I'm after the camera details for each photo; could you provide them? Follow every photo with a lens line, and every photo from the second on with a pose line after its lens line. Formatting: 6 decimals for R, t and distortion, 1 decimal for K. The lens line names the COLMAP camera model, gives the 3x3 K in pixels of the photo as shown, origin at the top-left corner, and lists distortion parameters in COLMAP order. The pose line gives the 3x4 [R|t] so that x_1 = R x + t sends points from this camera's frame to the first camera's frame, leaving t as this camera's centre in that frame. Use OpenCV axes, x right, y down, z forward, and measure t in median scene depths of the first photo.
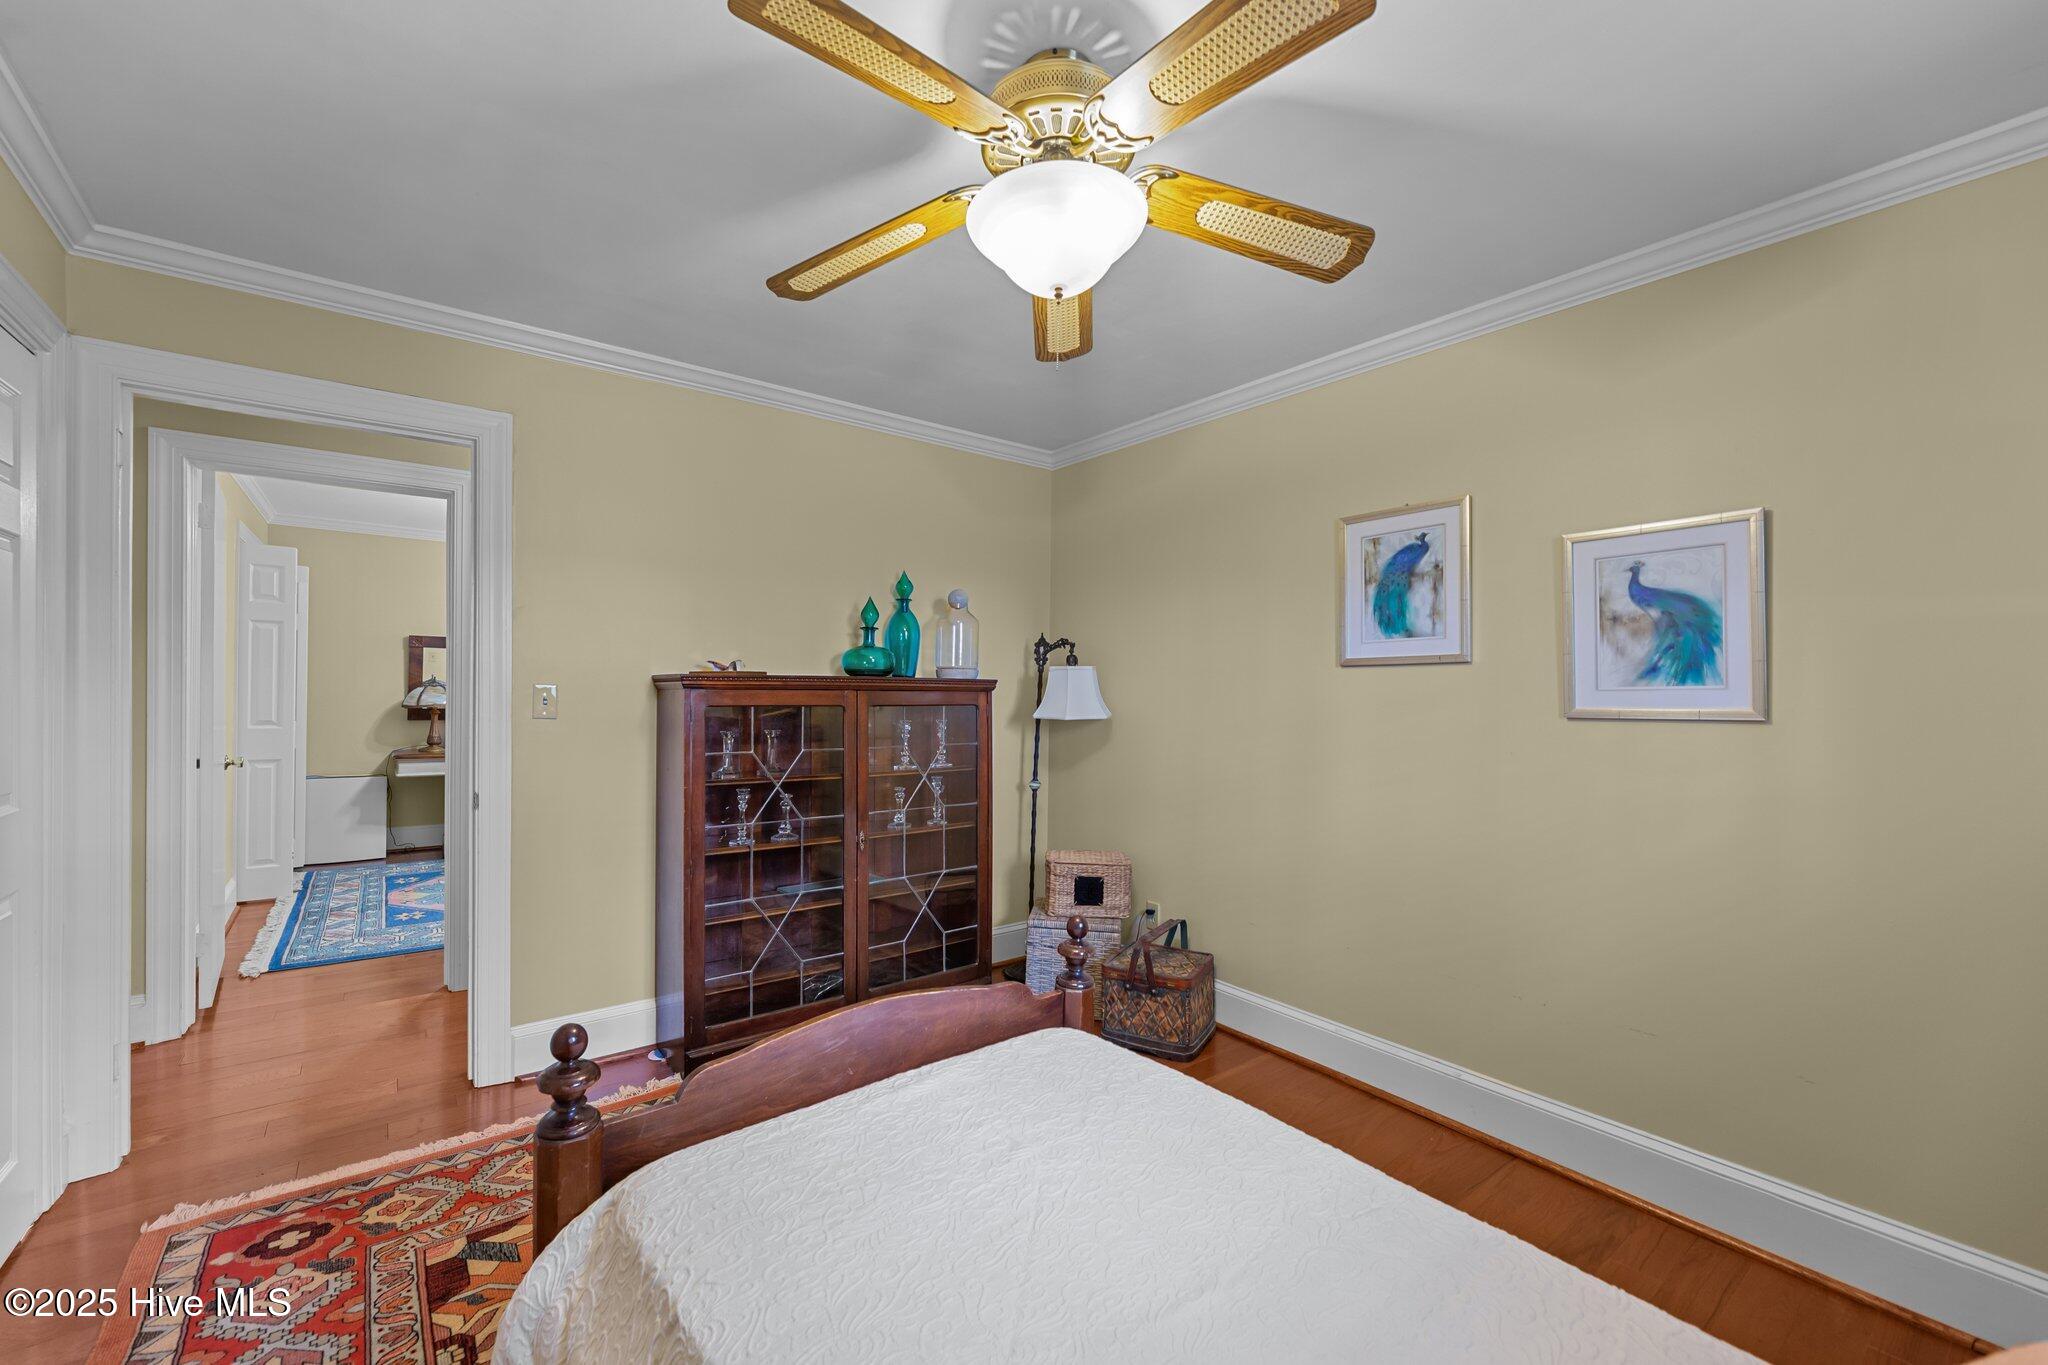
lens RADIAL K [[817.1, 0, 1011.9], [0, 817.1, 682.6], [0, 0, 1]] dist [0.000049, -0.000383]
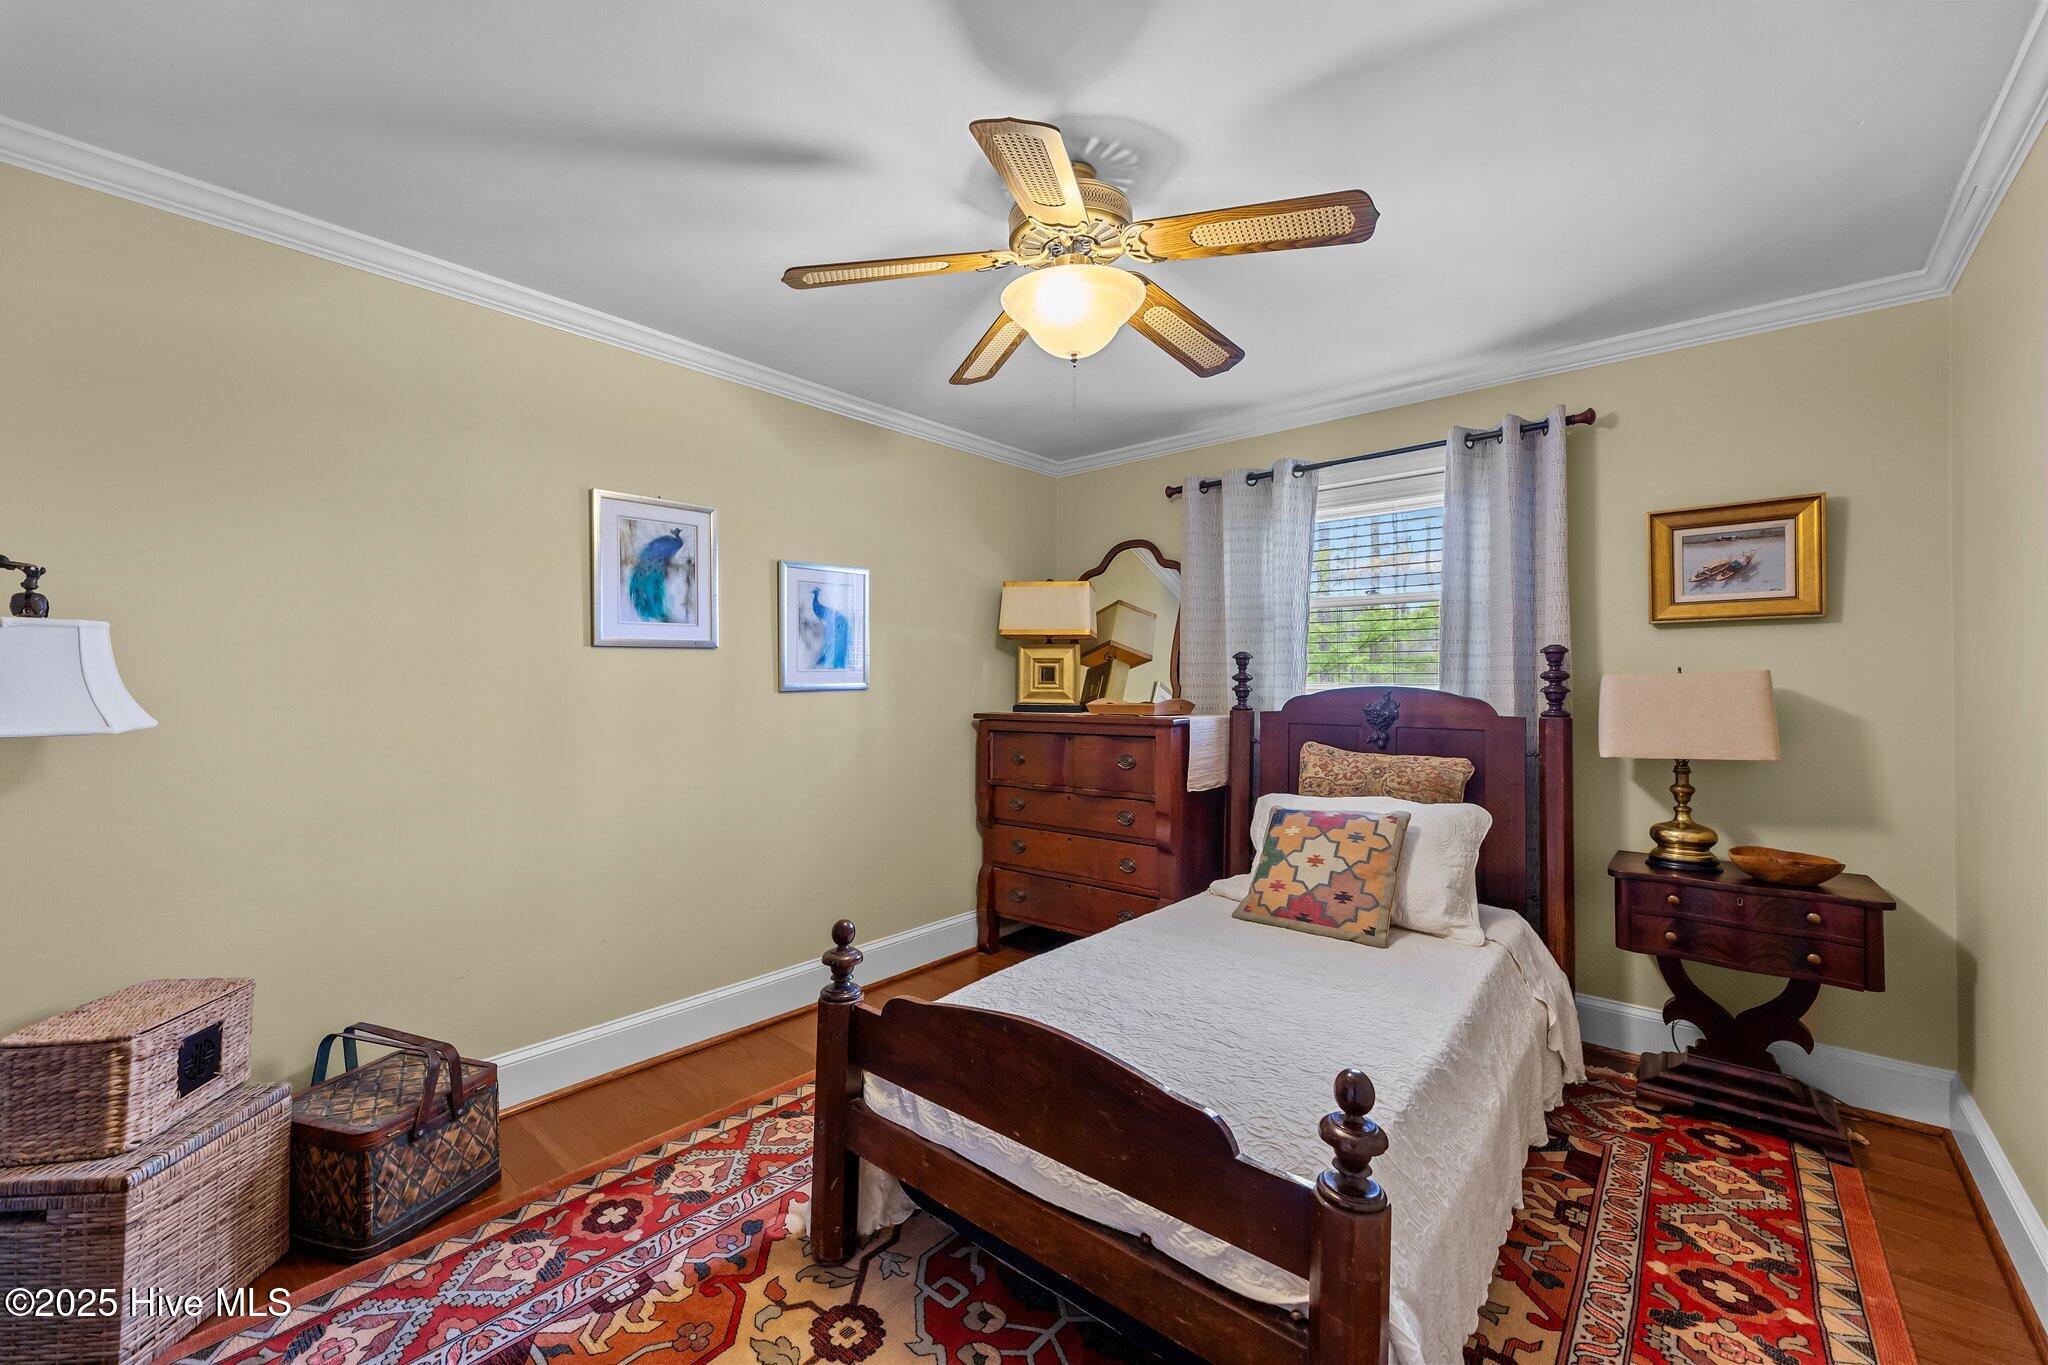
lens RADIAL K [[817.1, 0, 1014.1], [0, 817.1, 672.9], [0, 0, 1]] dist [0.000049, -0.000383]
pose [[-0.198805, 0.005690, 0.980023, -0.659686], [-0.003767, 0.999971, -0.006570, 0.016291], [-0.980032, -0.004998, -0.198778, 0.771601]]
